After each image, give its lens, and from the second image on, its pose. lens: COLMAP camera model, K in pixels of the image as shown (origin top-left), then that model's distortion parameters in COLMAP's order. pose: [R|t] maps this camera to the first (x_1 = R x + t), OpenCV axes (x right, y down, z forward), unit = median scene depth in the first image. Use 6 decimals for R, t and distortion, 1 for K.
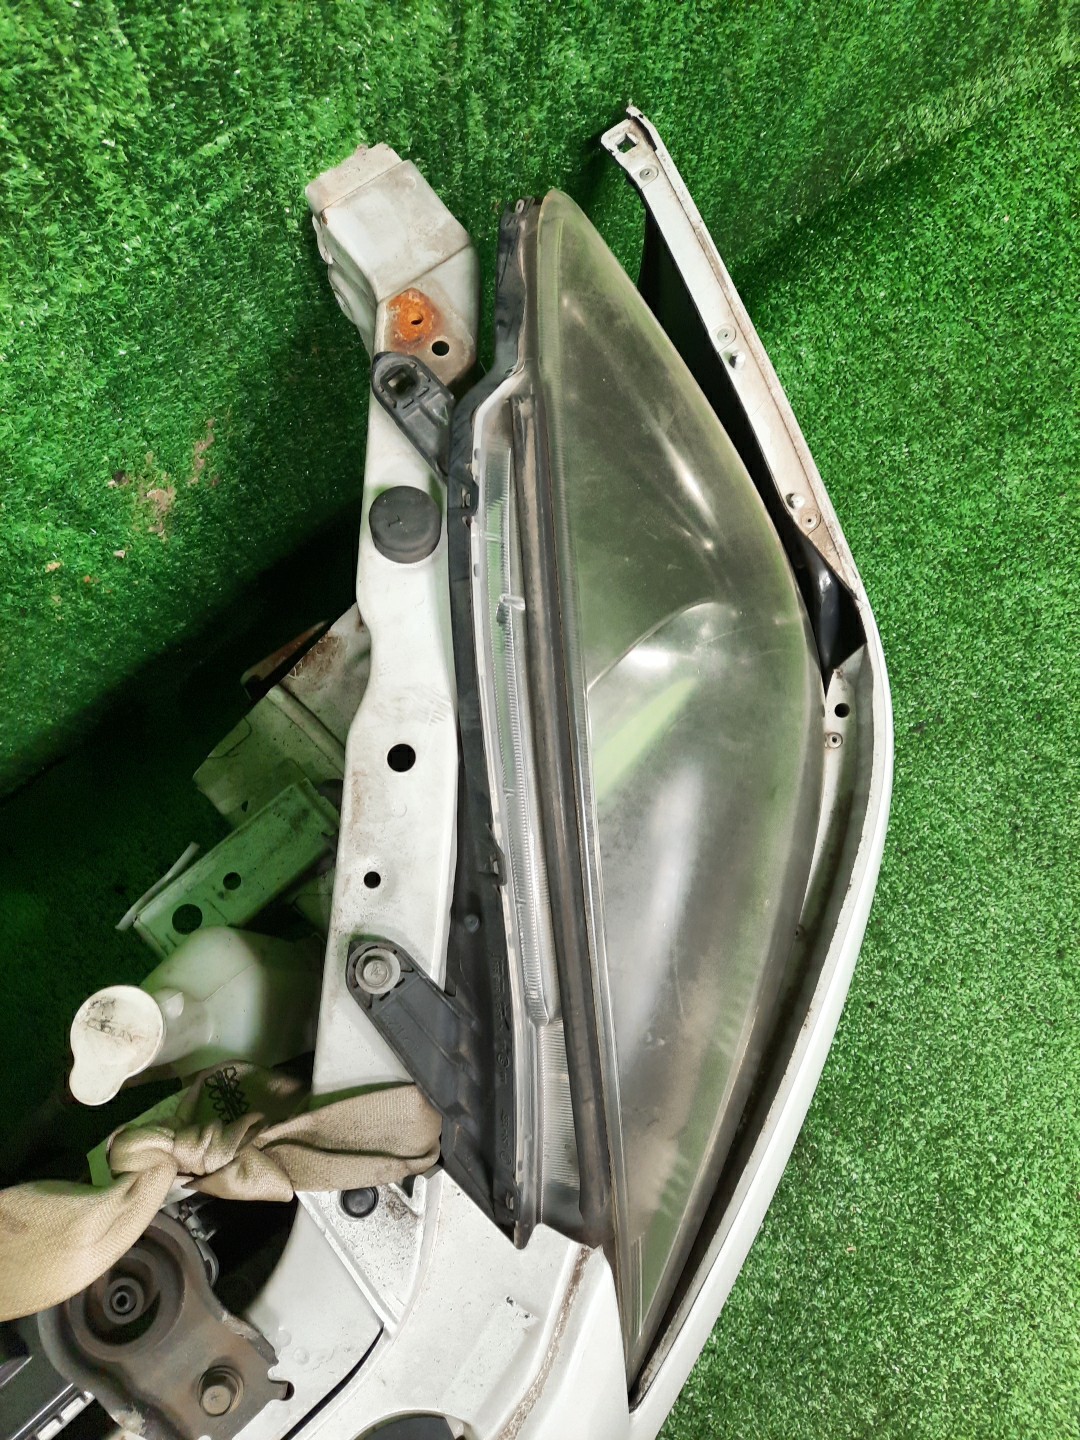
lens RADIAL K [[1039.8, 0, 540.0], [0, 1039.8, 720.0], [0, 0, 1]] dist [0.073250, -0.077142]
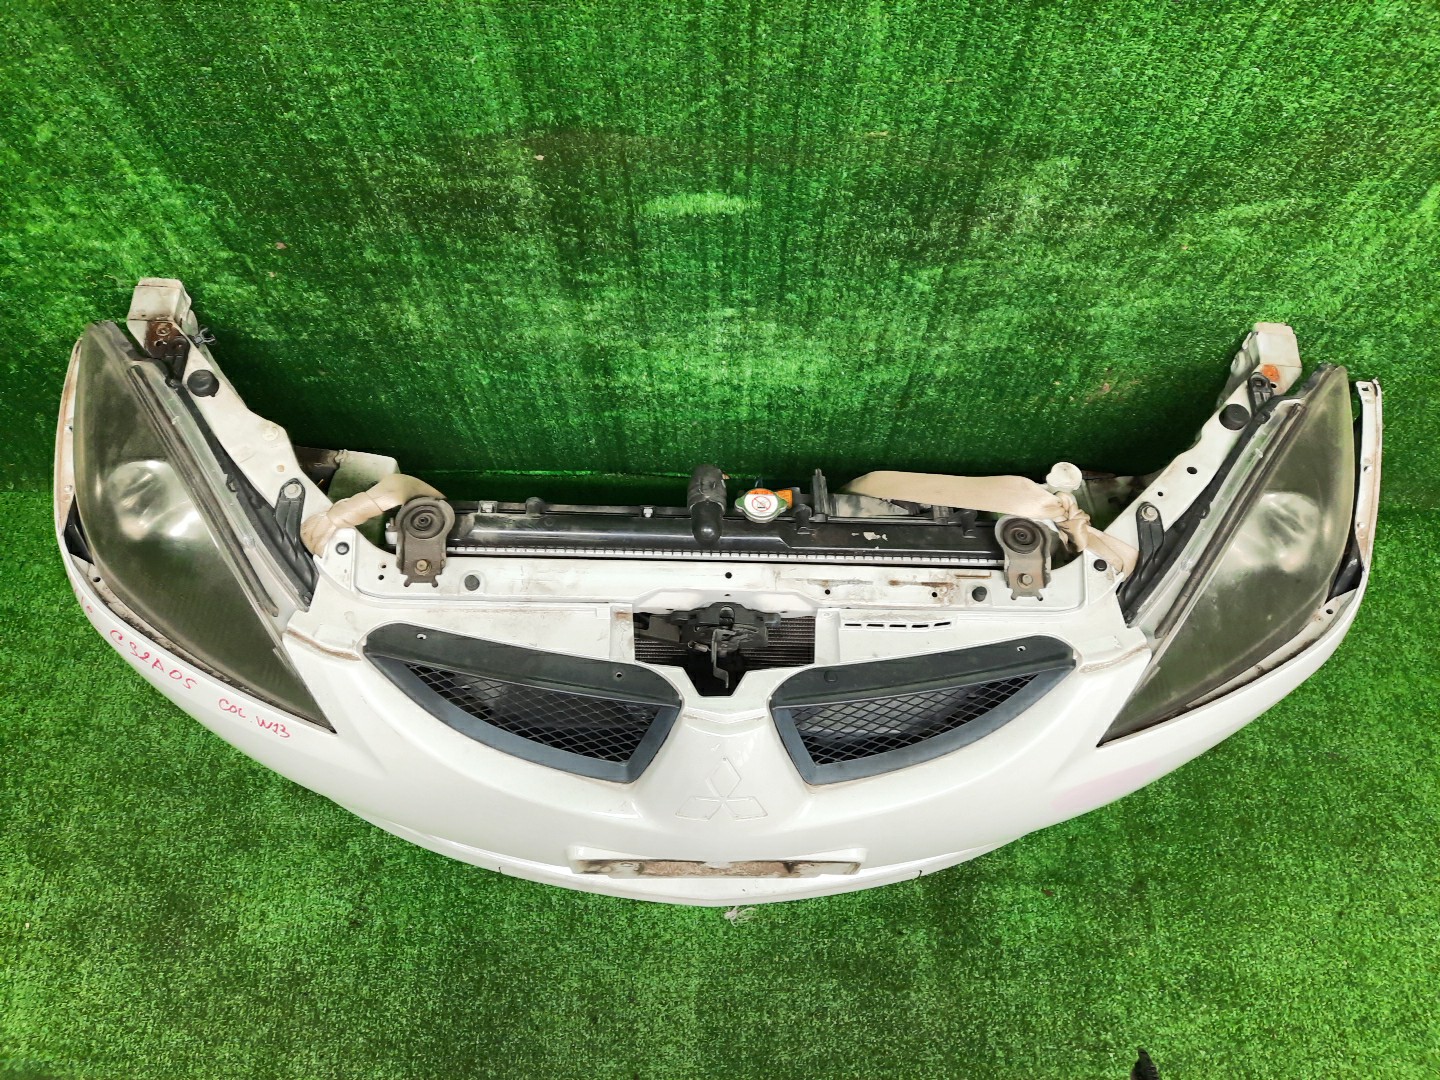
lens RADIAL K [[1039.8, 0, 720.0], [0, 1039.8, 540.0], [0, 0, 1]] dist [0.073250, -0.077142]
pose [[0.751405, 0.576873, -0.320324, -0.068118], [-0.651857, 0.724266, -0.224771, 1.551930], [0.102336, 0.377699, 0.920256, -1.586377]]
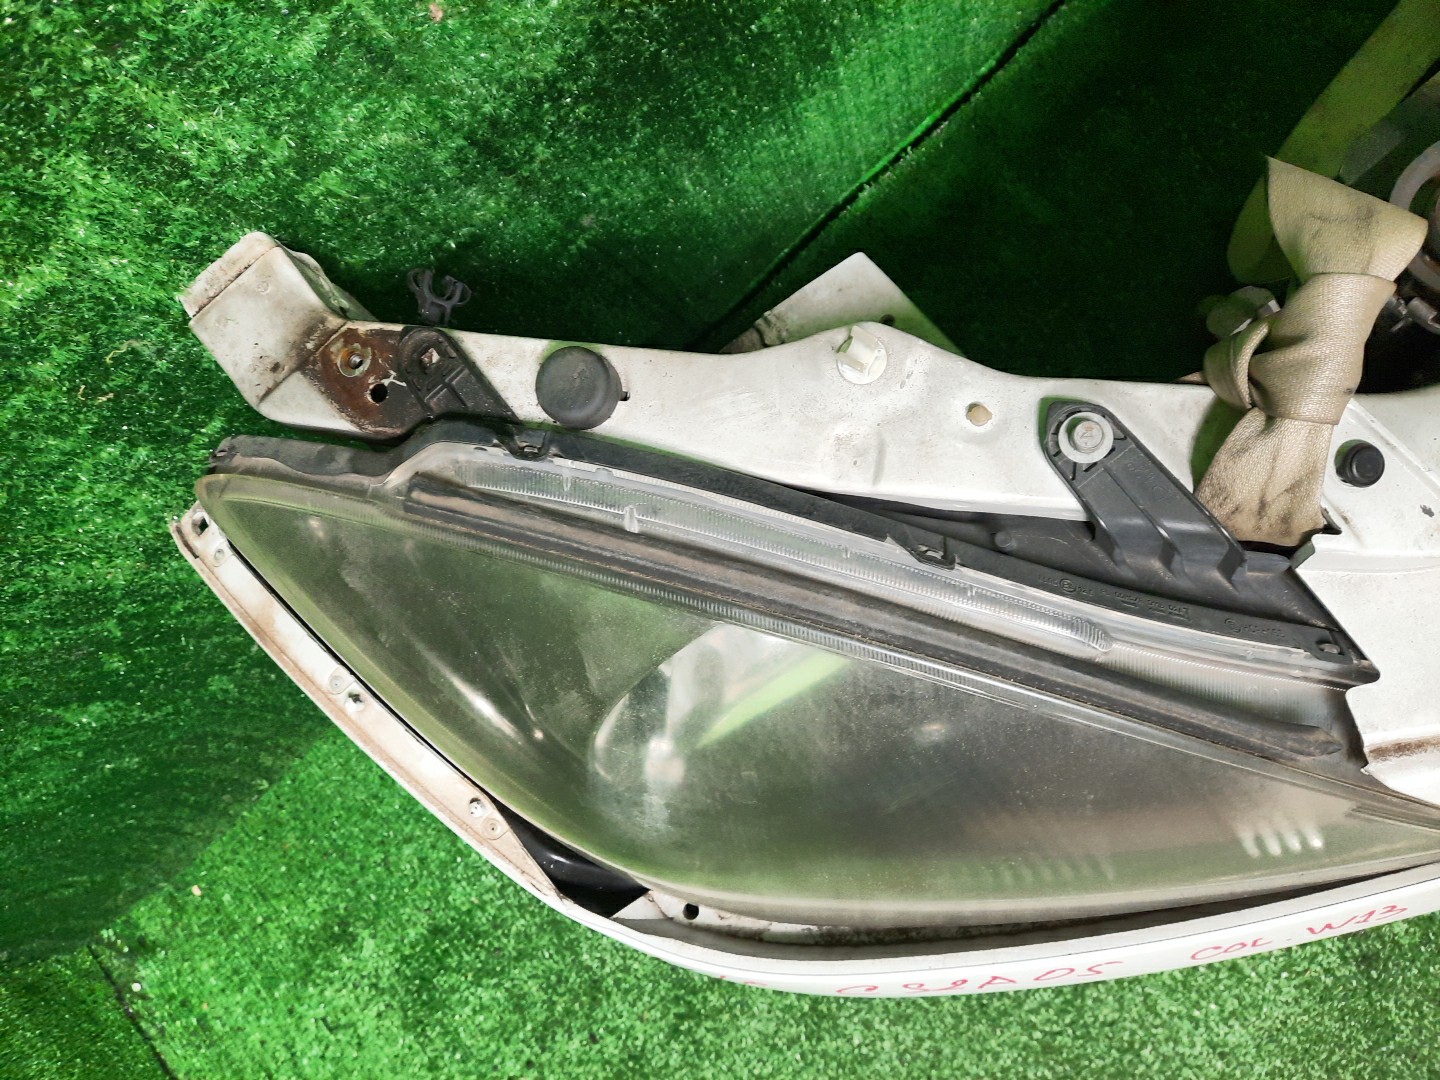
lens RADIAL K [[1049.7, 0, 720.0], [0, 1049.7, 540.0], [0, 0, 1]] dist [0.071338, -0.080904]
pose [[0.957914, 0.007067, -0.286969, -1.743536], [0.010782, 0.998106, 0.060571, 1.593127], [0.286854, -0.061116, 0.956023, -0.252398]]
